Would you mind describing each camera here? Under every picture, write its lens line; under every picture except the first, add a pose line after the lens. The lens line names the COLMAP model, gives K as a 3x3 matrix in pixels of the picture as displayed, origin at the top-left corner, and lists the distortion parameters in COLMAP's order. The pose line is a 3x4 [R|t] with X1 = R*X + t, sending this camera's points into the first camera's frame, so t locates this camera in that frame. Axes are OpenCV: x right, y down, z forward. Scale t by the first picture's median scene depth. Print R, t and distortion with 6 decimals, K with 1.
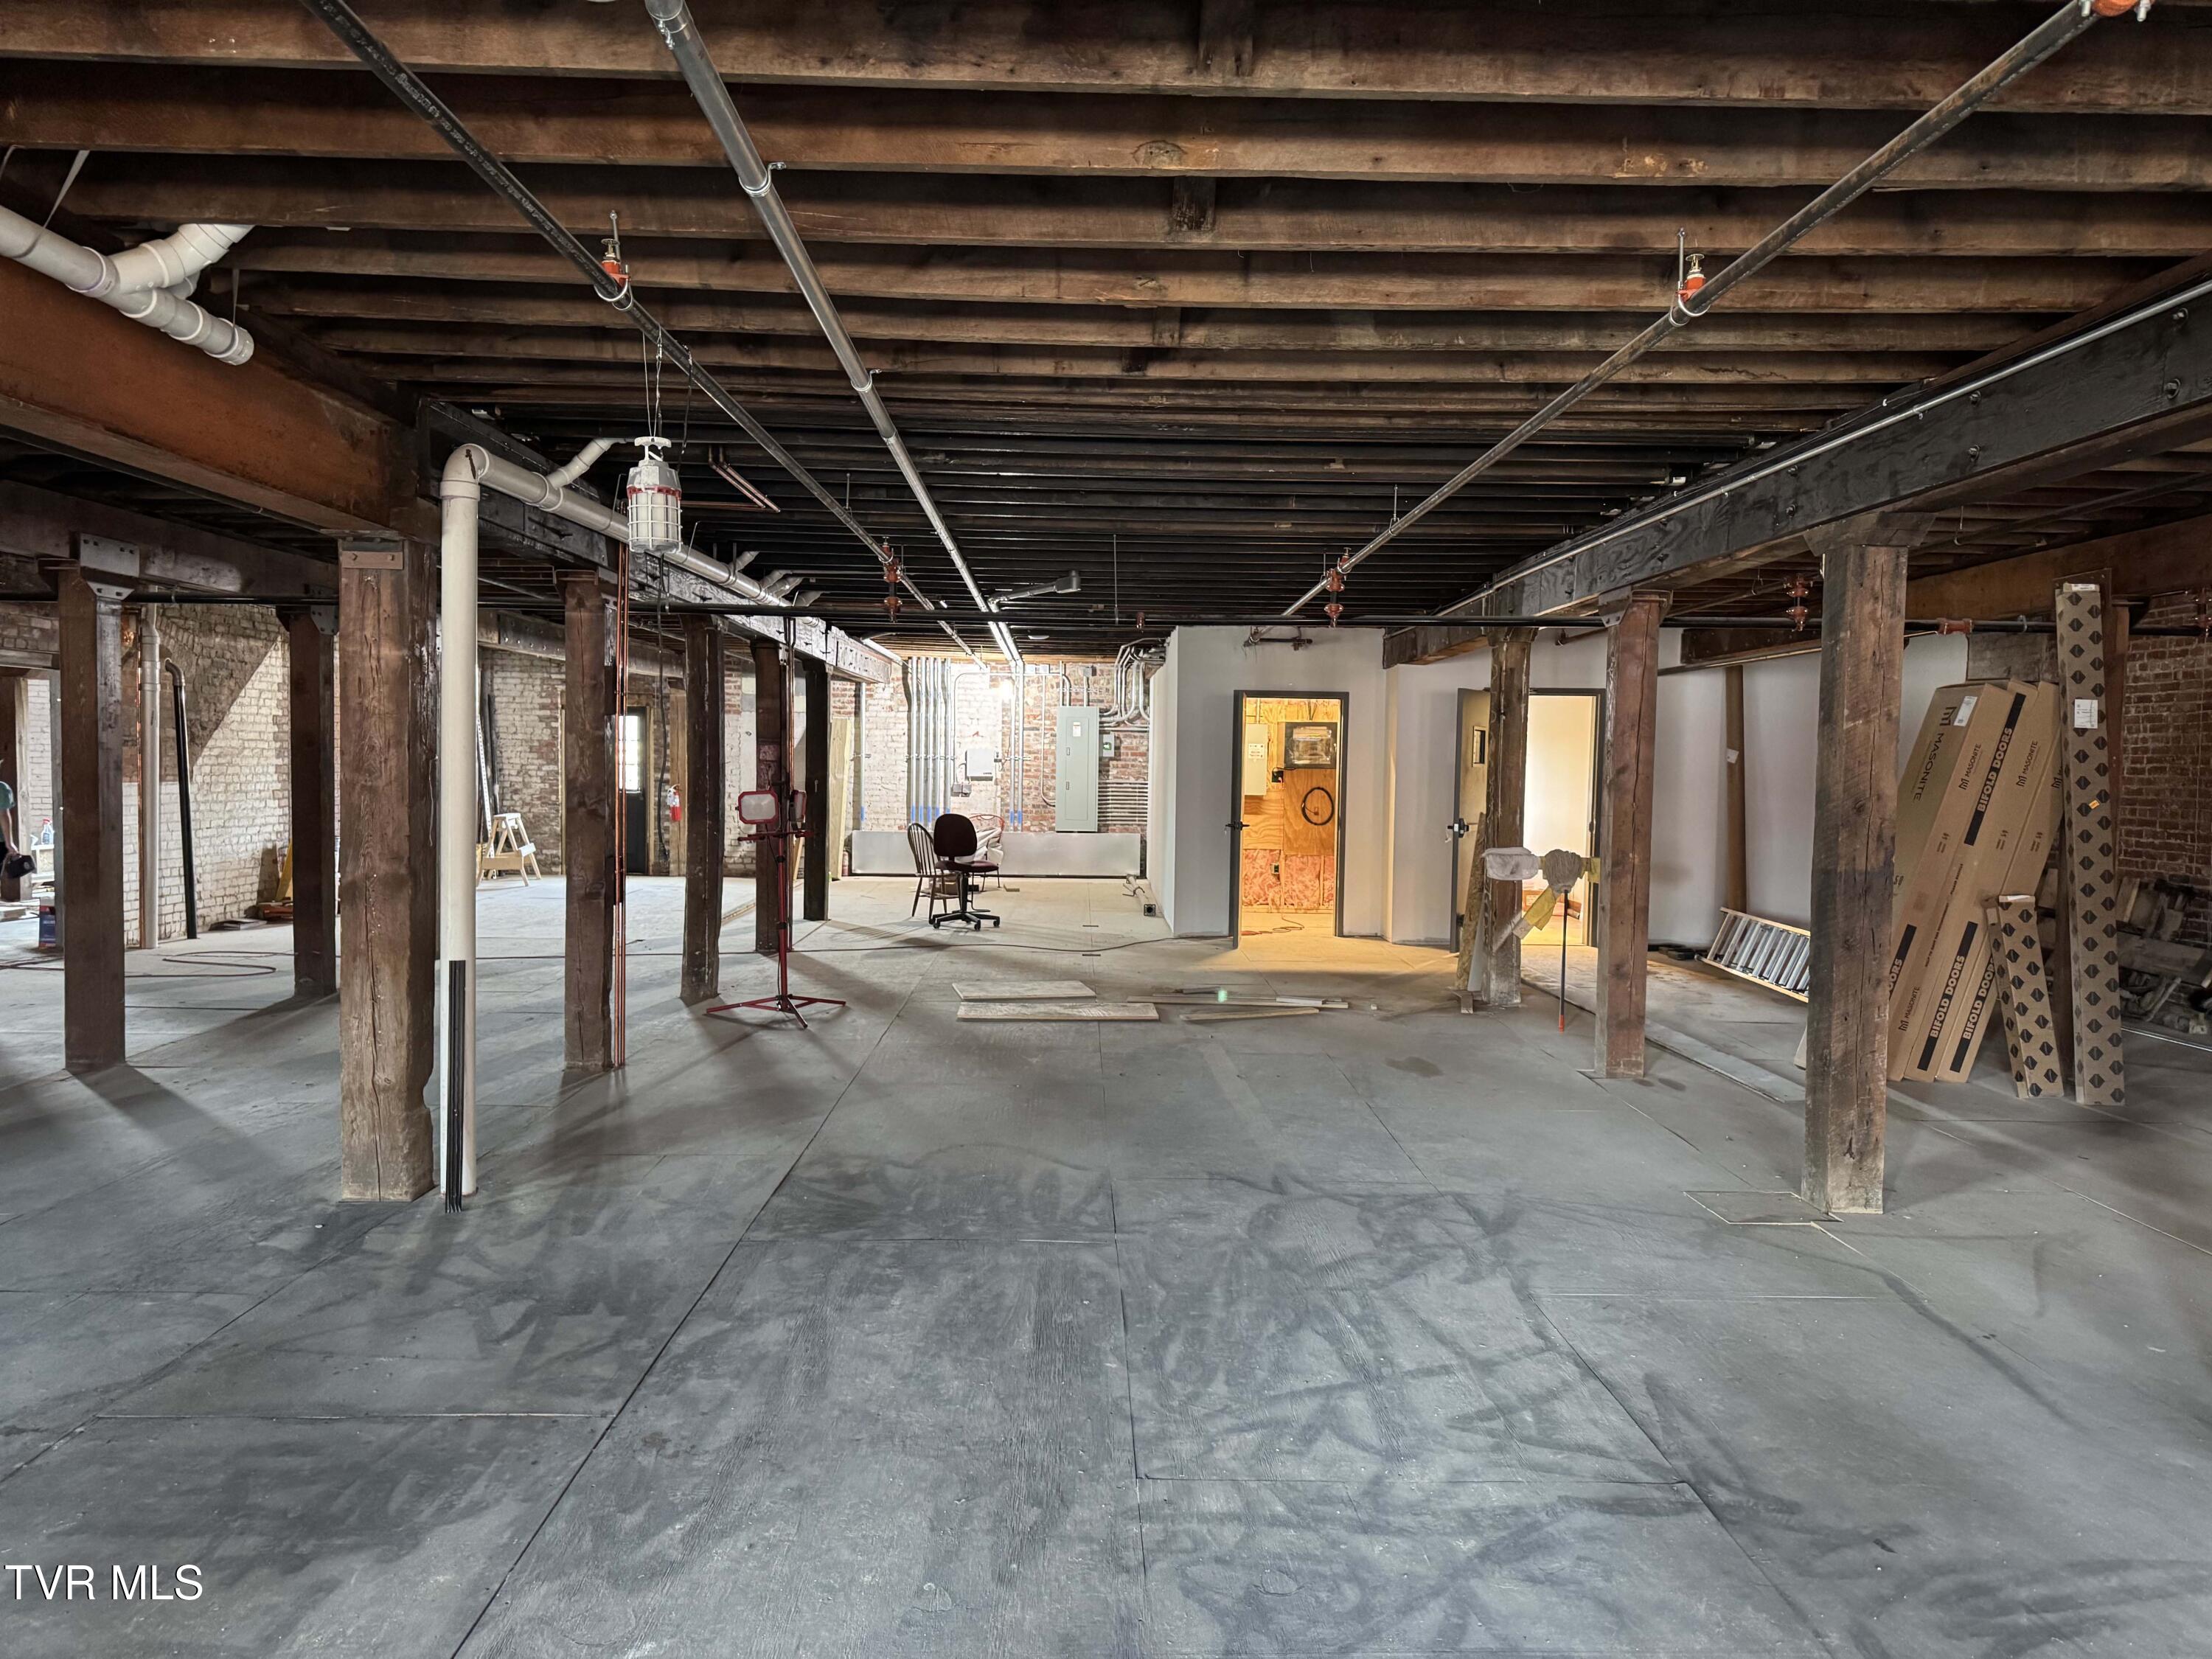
lens RADIAL K [[1552.7, 0, 1111.1], [0, 1552.7, 840.8], [0, 0, 1]] dist [0.087243, -0.104077]
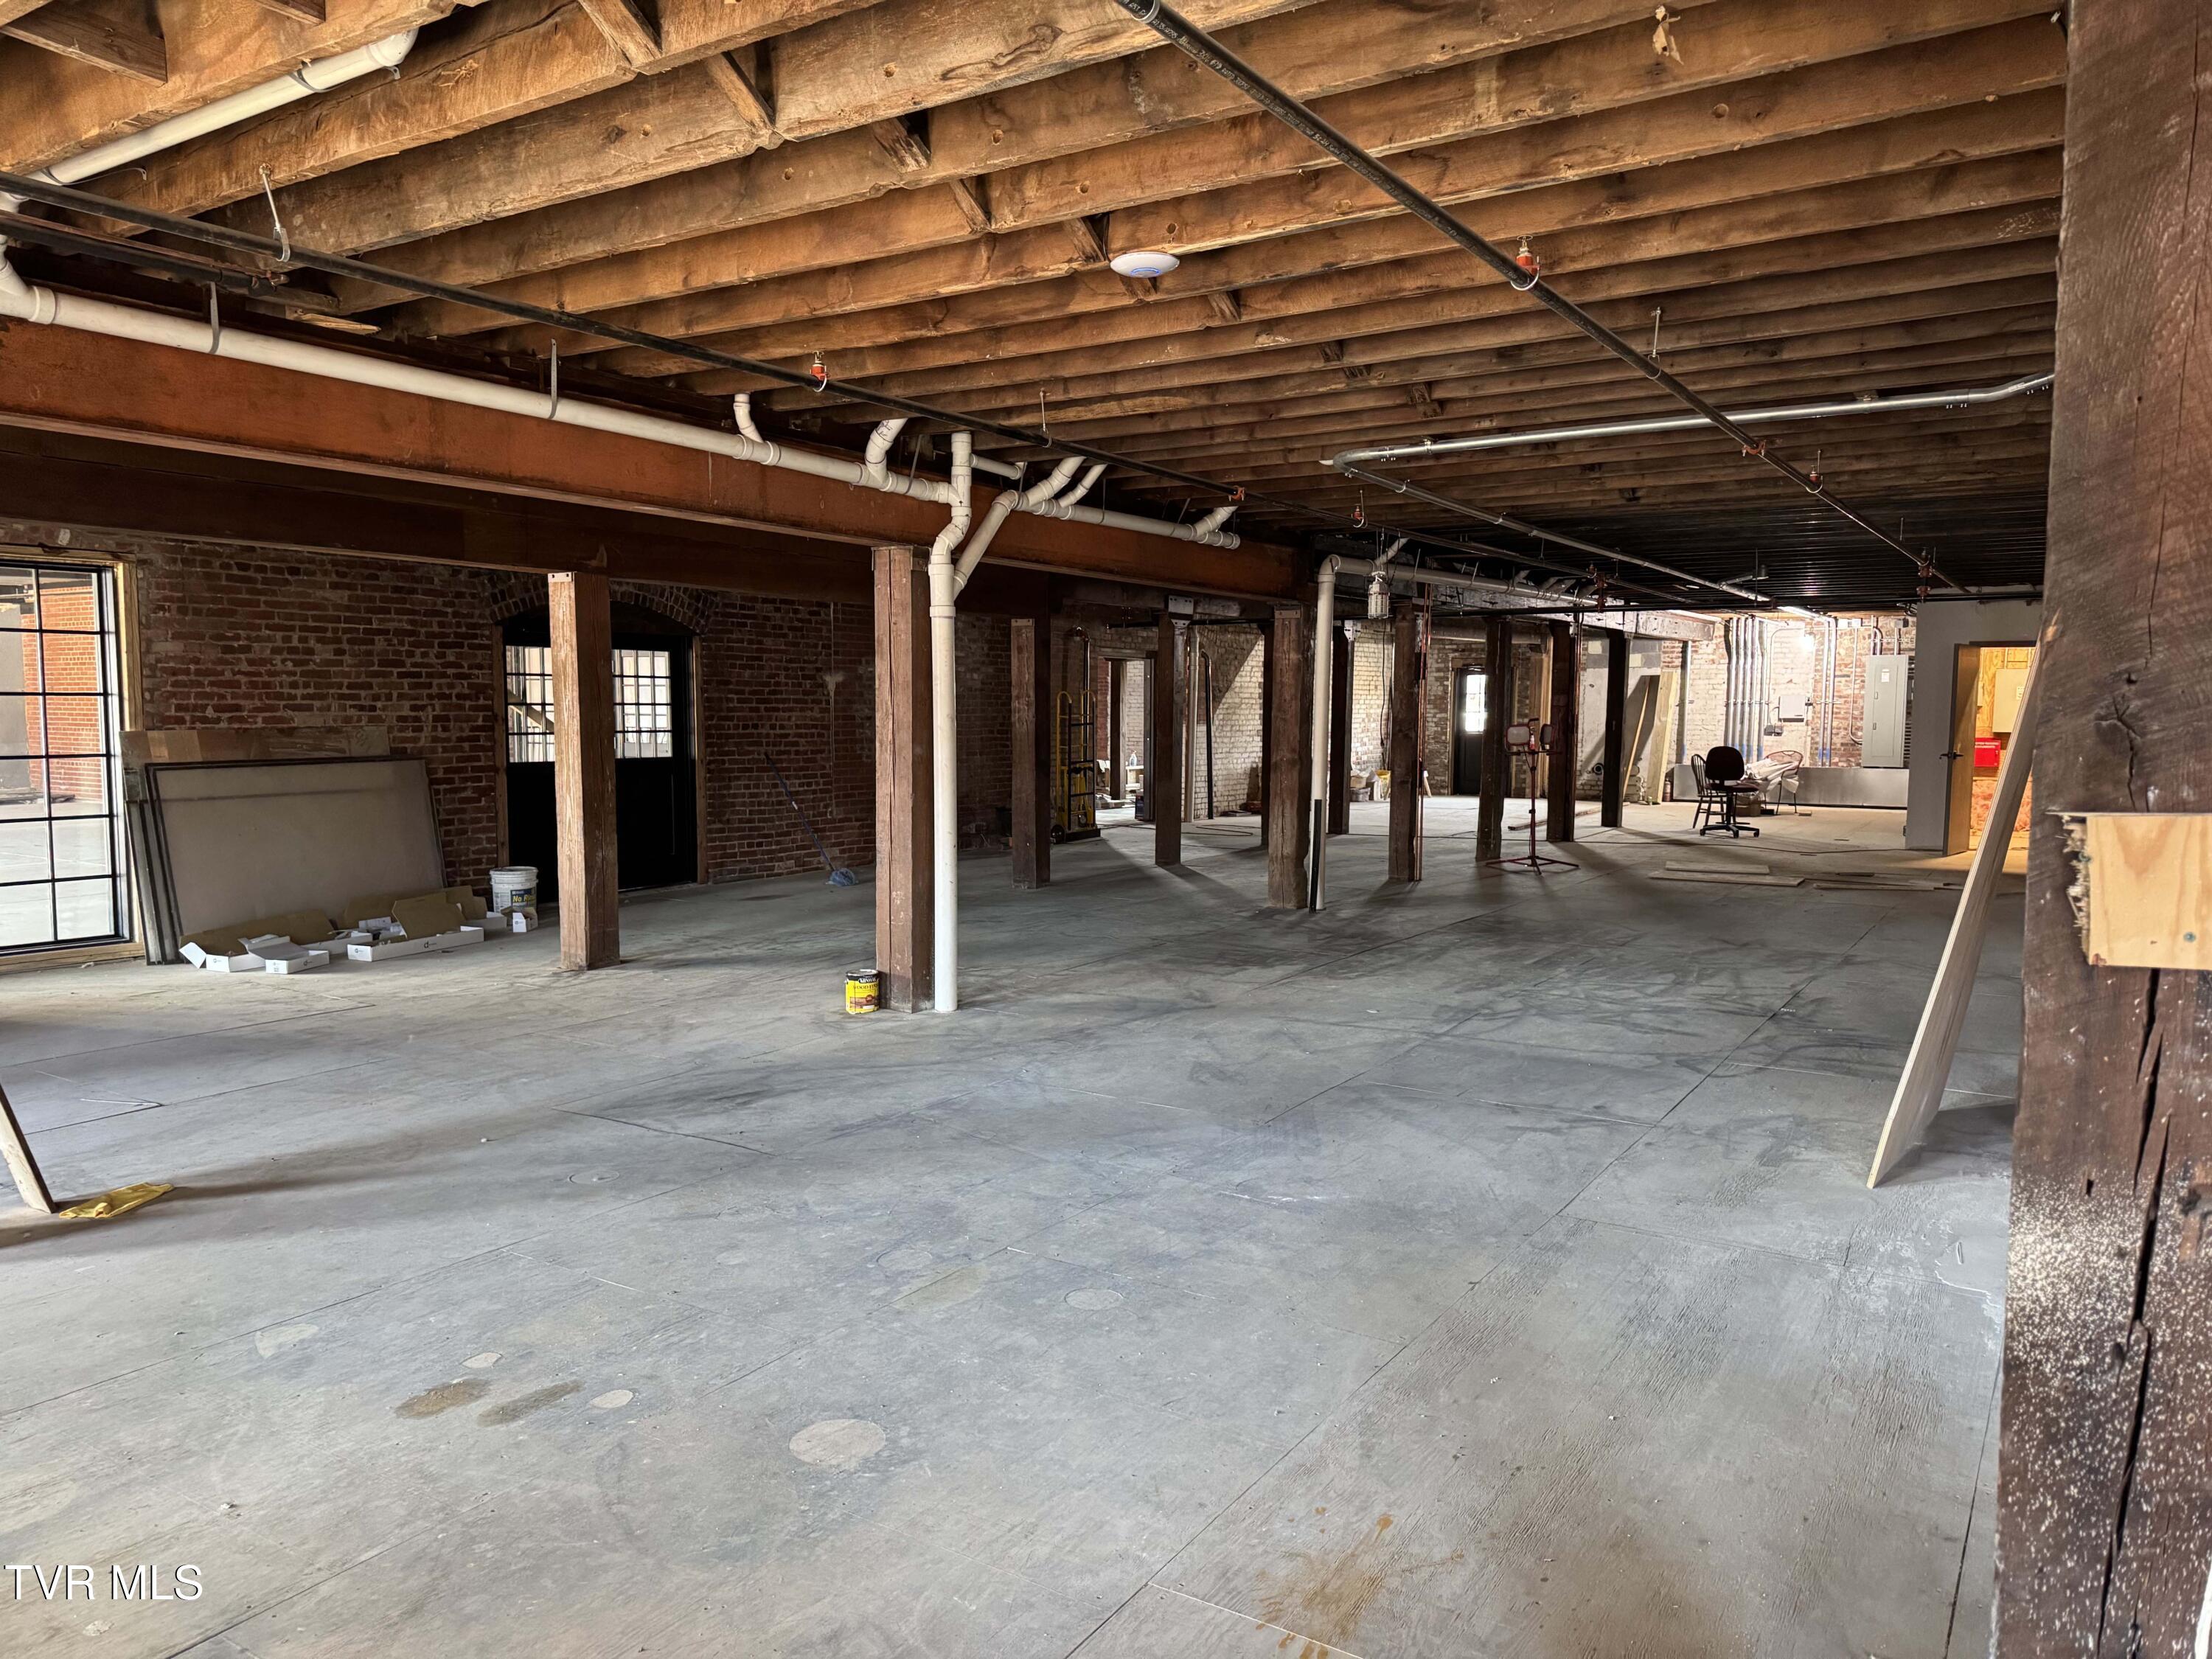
lens RADIAL K [[1552.7, 0, 1091.6], [0, 1552.7, 846.2], [0, 0, 1]] dist [0.087243, -0.104077]
pose [[0.823308, 0.040921, -0.566118, 0.523900], [-0.021712, 0.998938, 0.040632, 0.059509], [0.567180, -0.021161, 0.823322, -0.905408]]
